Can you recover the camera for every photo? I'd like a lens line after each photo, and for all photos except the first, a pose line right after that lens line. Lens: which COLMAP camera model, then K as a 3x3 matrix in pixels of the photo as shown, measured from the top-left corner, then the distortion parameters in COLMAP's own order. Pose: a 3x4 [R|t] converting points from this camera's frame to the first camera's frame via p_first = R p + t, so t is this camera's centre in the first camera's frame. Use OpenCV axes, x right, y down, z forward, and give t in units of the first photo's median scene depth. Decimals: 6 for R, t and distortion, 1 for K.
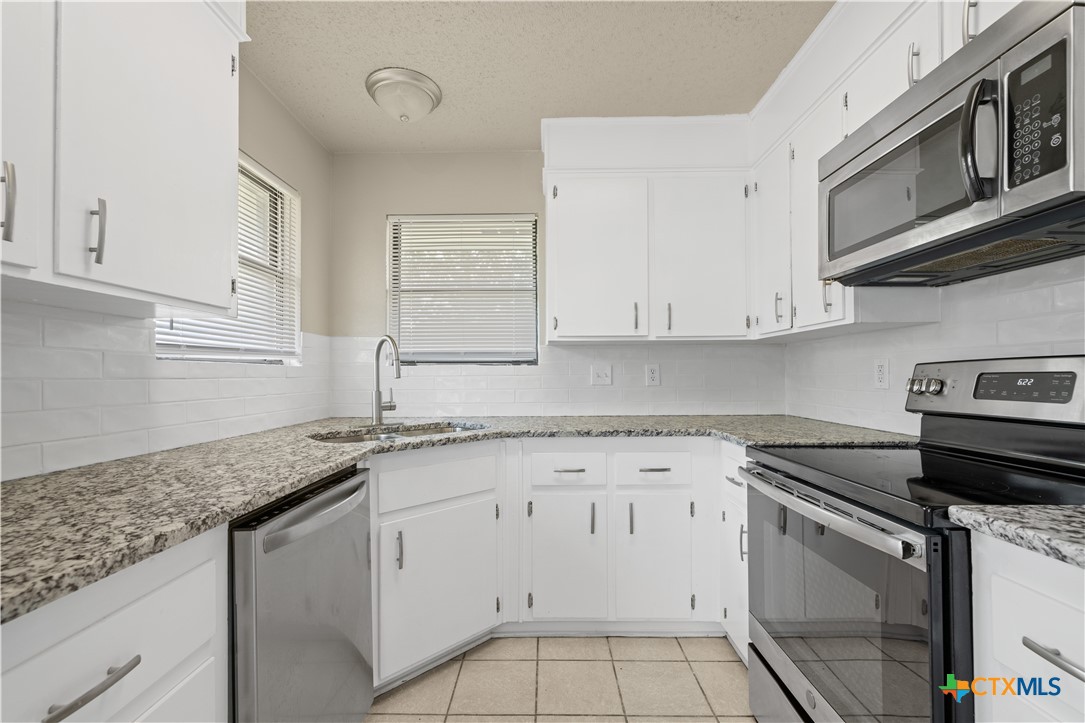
lens RADIAL K [[463.9, 0, 540.0], [0, 463.9, 373.7], [0, 0, 1]] dist [-0.000725, 0.000045]
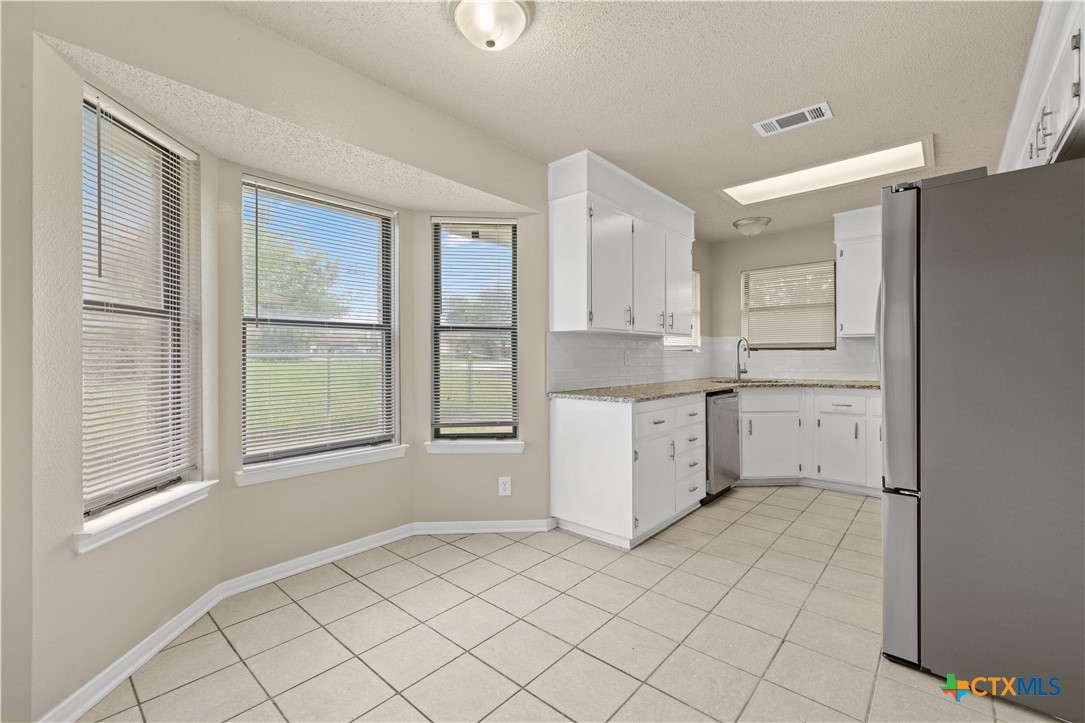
lens RADIAL K [[461.4, 0, 535.9], [0, 461.4, 355.9], [0, 0, 1]] dist [0.001095, 0.000395]
pose [[0.754941, 0.000835, -0.655792, 0.356321], [0.004192, 0.999973, 0.006100, -0.016132], [0.655779, -0.007355, 0.754917, -1.278064]]
